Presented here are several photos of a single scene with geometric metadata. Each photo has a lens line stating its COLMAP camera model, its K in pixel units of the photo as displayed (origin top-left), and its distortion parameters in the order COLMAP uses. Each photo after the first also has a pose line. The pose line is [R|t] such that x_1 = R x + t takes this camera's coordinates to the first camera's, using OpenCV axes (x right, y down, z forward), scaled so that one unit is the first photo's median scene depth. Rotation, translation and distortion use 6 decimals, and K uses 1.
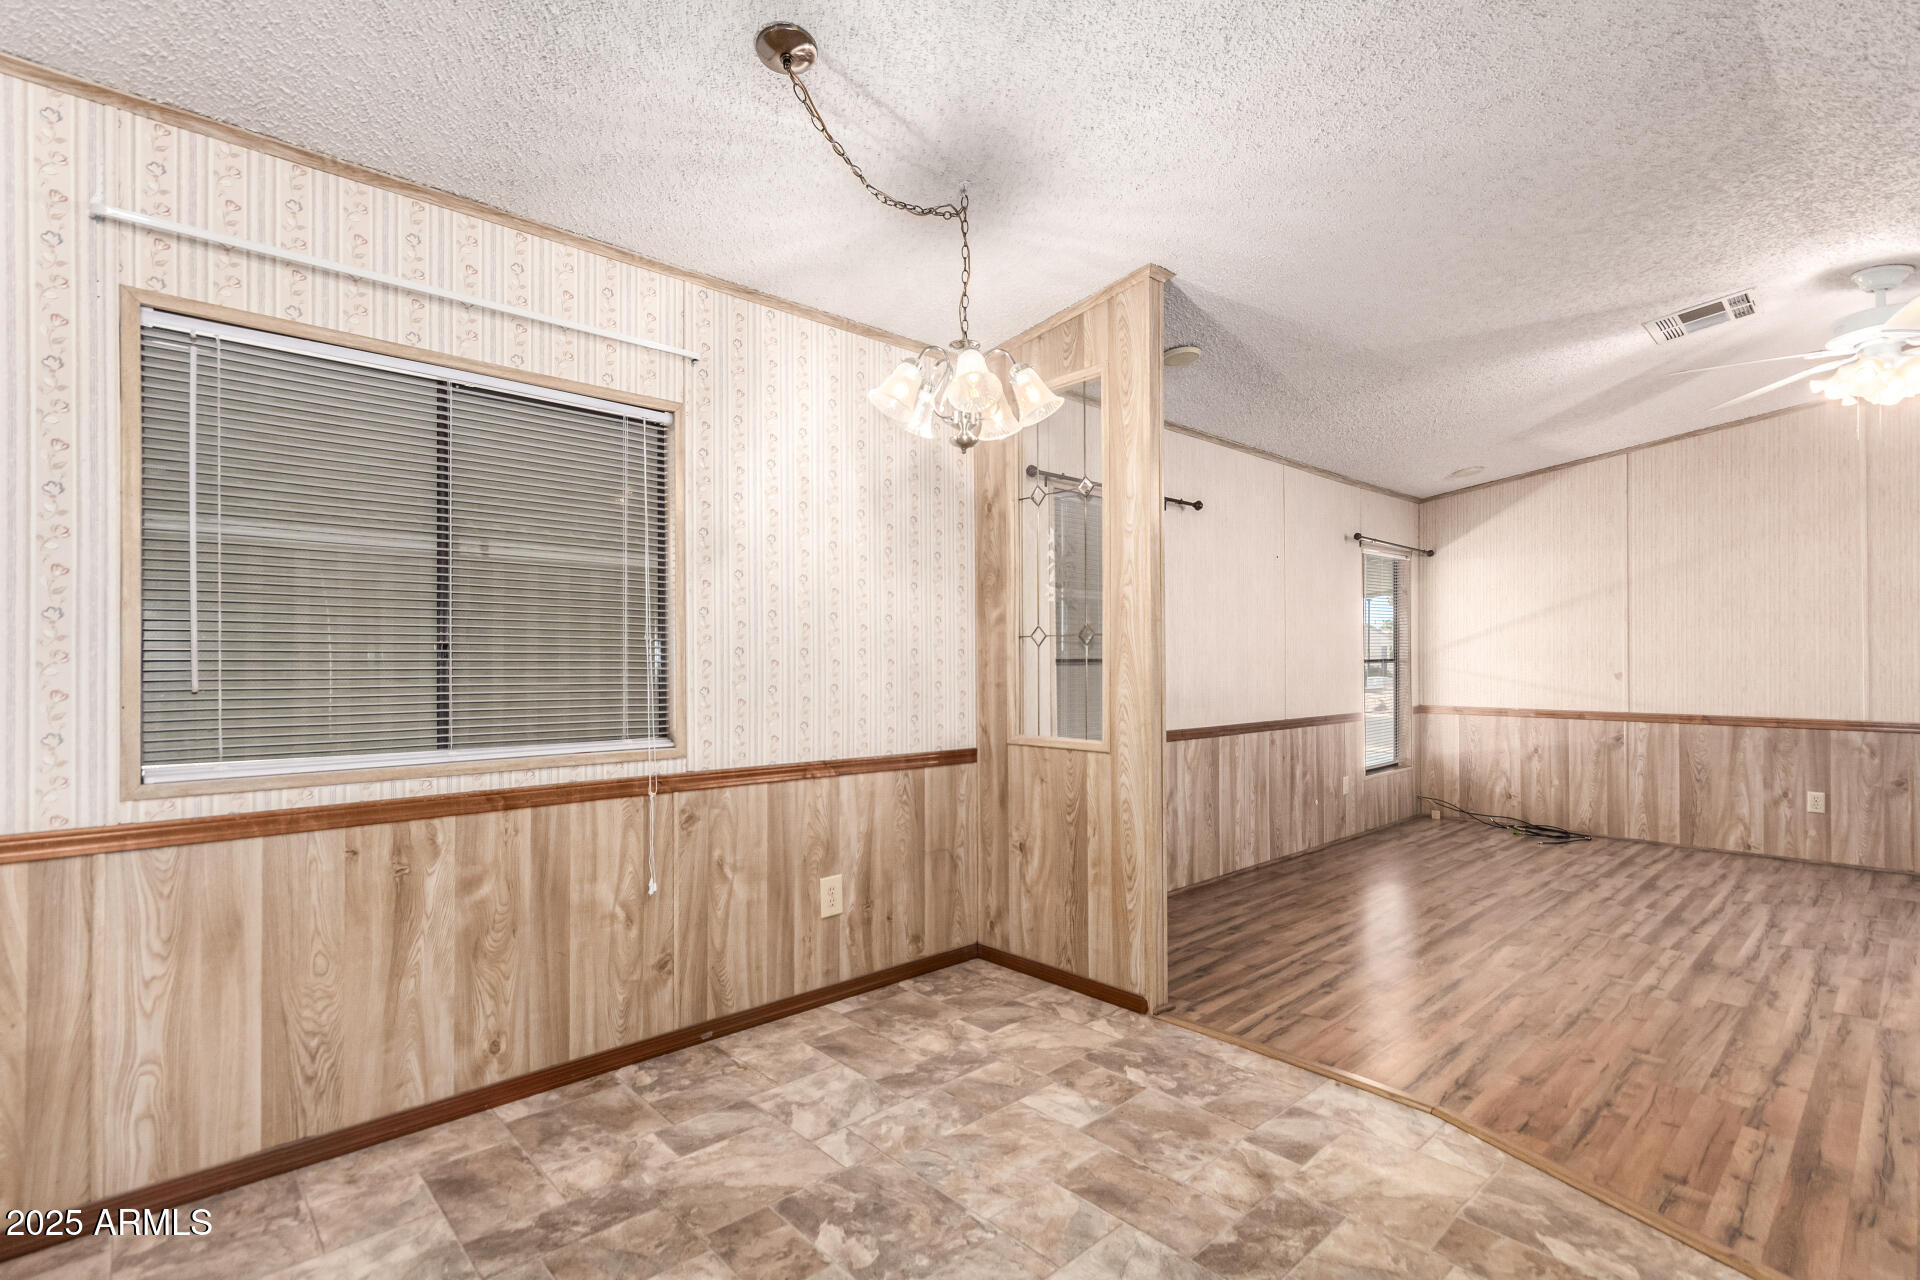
lens RADIAL K [[890.9, 0, 967.8], [0, 890.9, 654.1], [0, 0, 1]] dist [-0.000510, 0.000415]
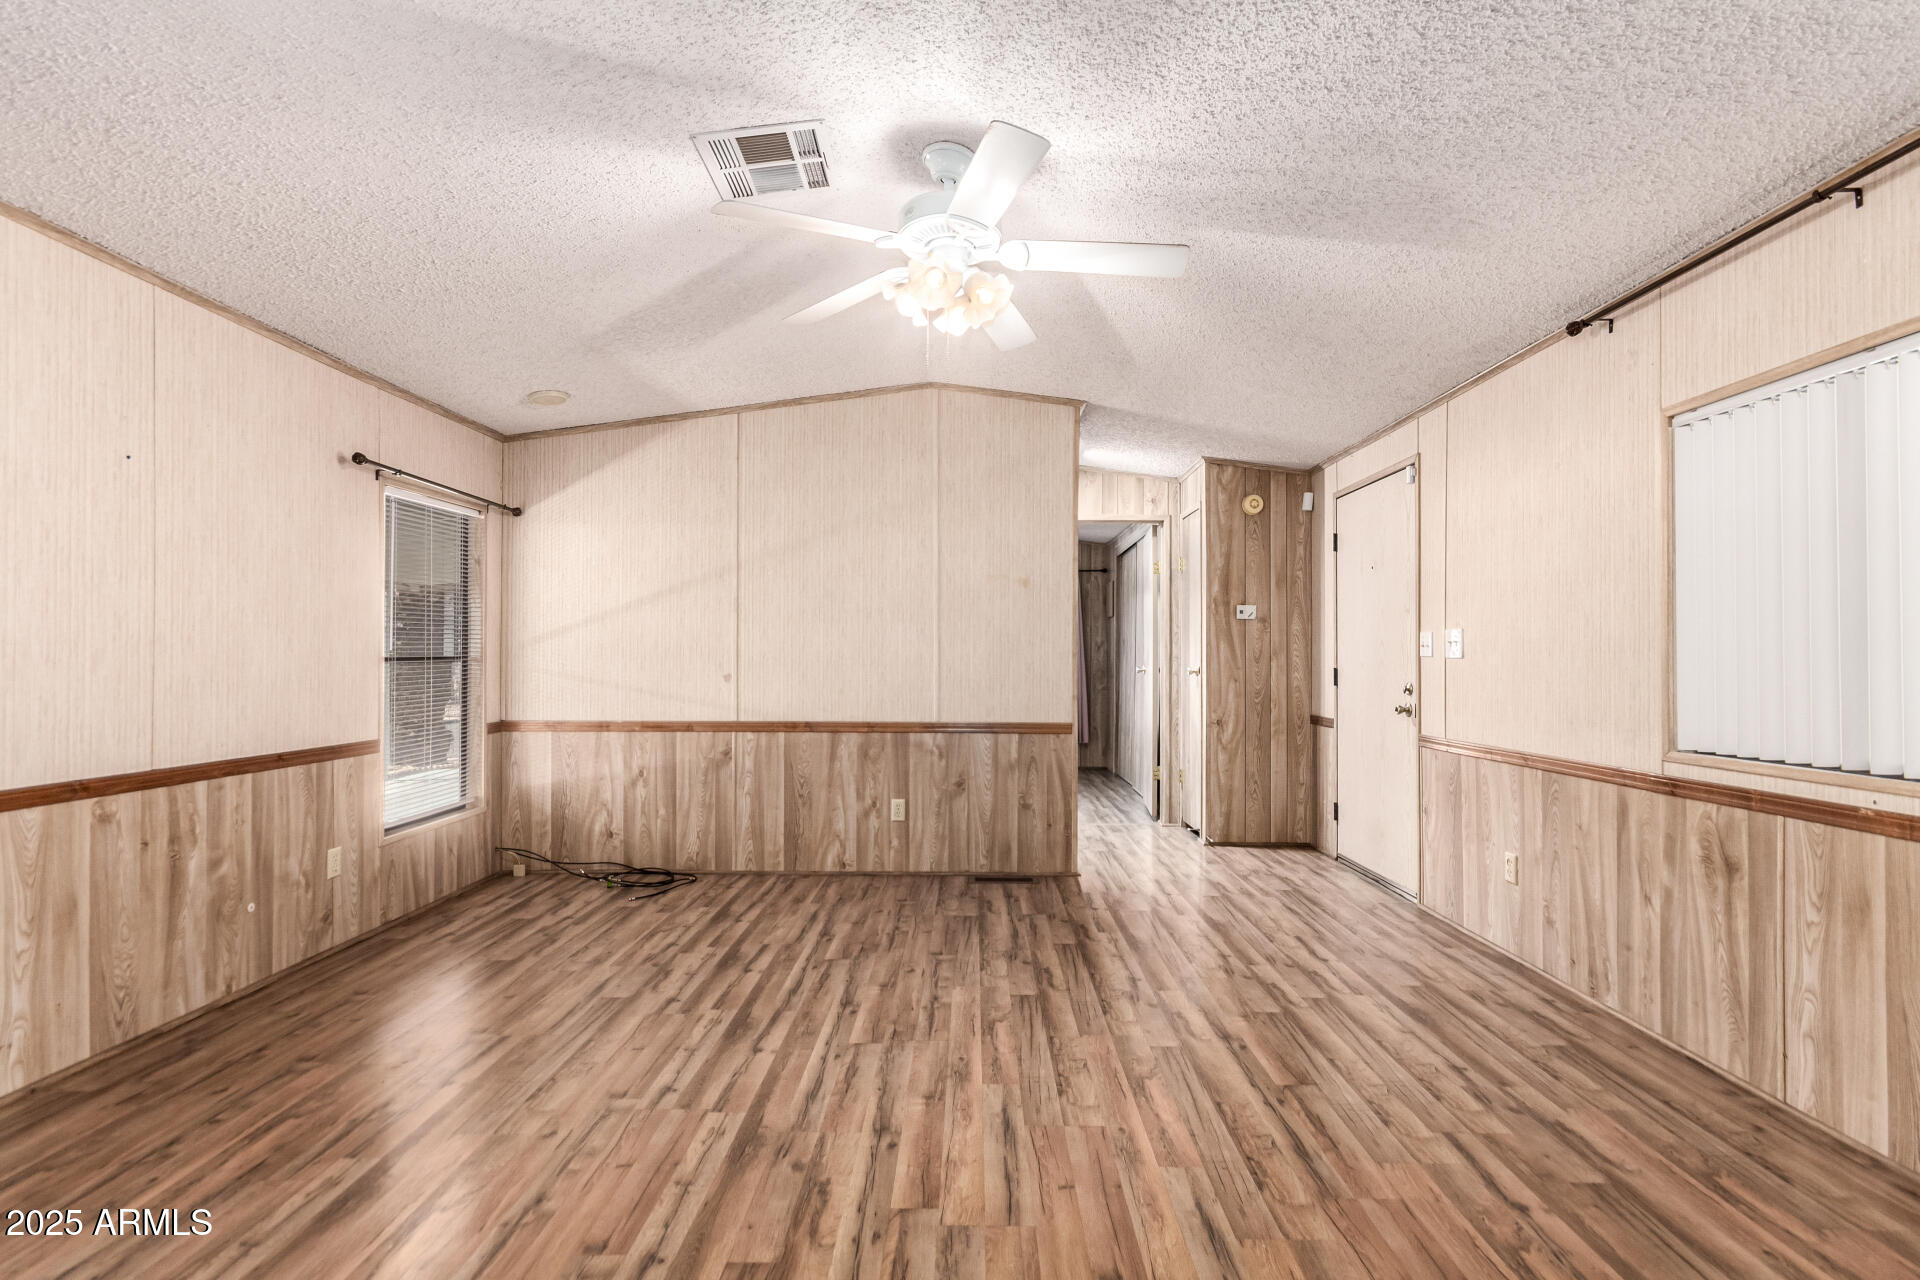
lens RADIAL K [[896.1, 0, 960.4], [0, 896.1, 651.4], [0, 0, 1]] dist [-0.000787, 0.007222]
pose [[0.688230, 0.007600, 0.725453, 0.316790], [-0.006169, 0.999970, -0.004624, 0.002811], [-0.725466, -0.001293, 0.688256, 0.307905]]
